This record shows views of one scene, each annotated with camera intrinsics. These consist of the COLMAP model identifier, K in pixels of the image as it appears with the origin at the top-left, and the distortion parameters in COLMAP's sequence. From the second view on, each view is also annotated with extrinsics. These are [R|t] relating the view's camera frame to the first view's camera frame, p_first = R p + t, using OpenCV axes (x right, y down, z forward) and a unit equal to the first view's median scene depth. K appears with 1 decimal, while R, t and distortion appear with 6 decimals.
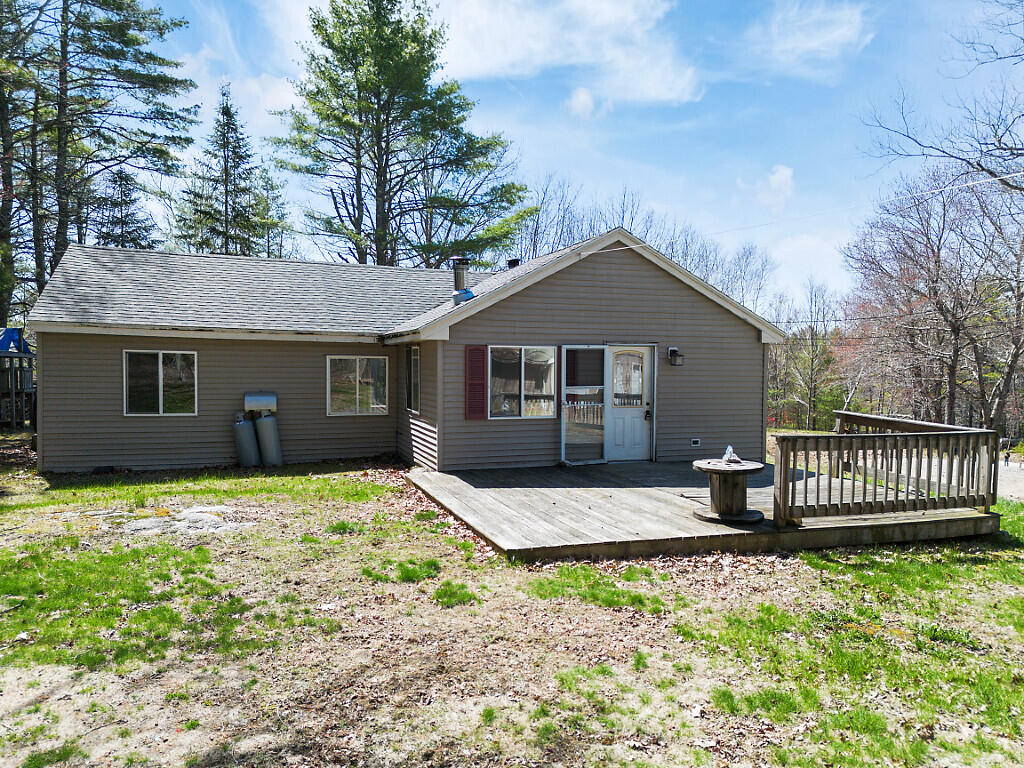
lens RADIAL K [[729.8, 0, 525.2], [0, 729.8, 381.4], [0, 0, 1]] dist [0.057000, -0.057087]
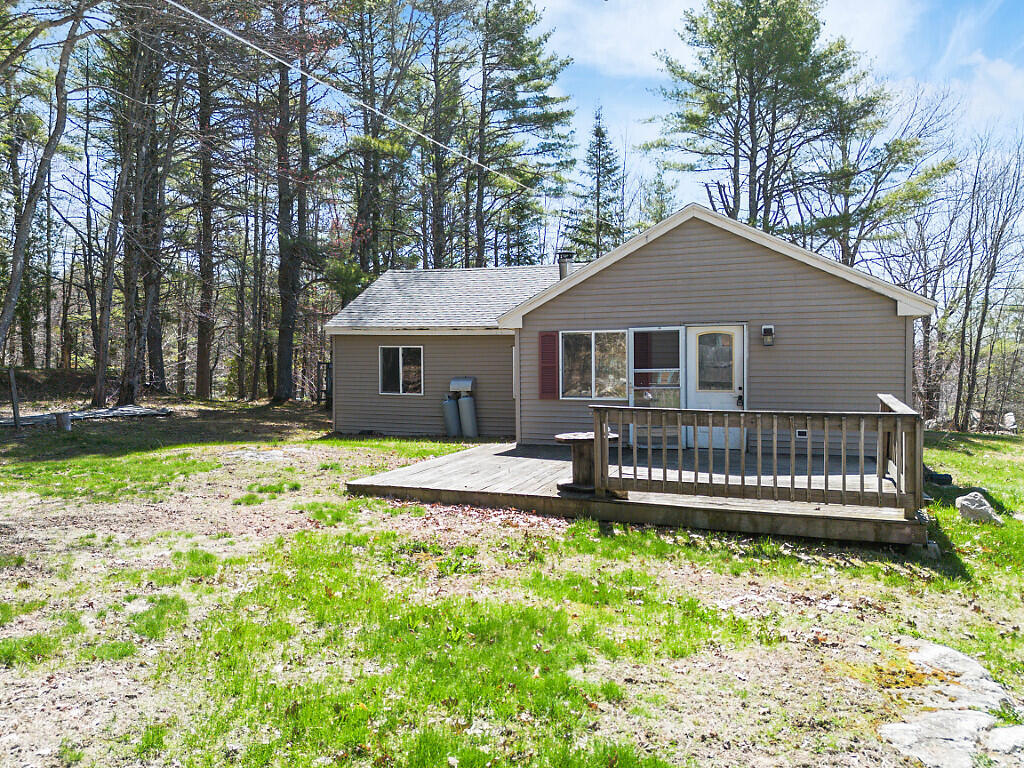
lens RADIAL K [[786.3, 0, 512.0], [0, 786.3, 384.0], [0, 0, 1]] dist [0.008984, -0.065802]
pose [[0.752503, 0.004548, -0.658573, 0.600312], [-0.005774, 0.999983, 0.000308, 0.026415], [0.658563, 0.003571, 0.752517, 0.066179]]
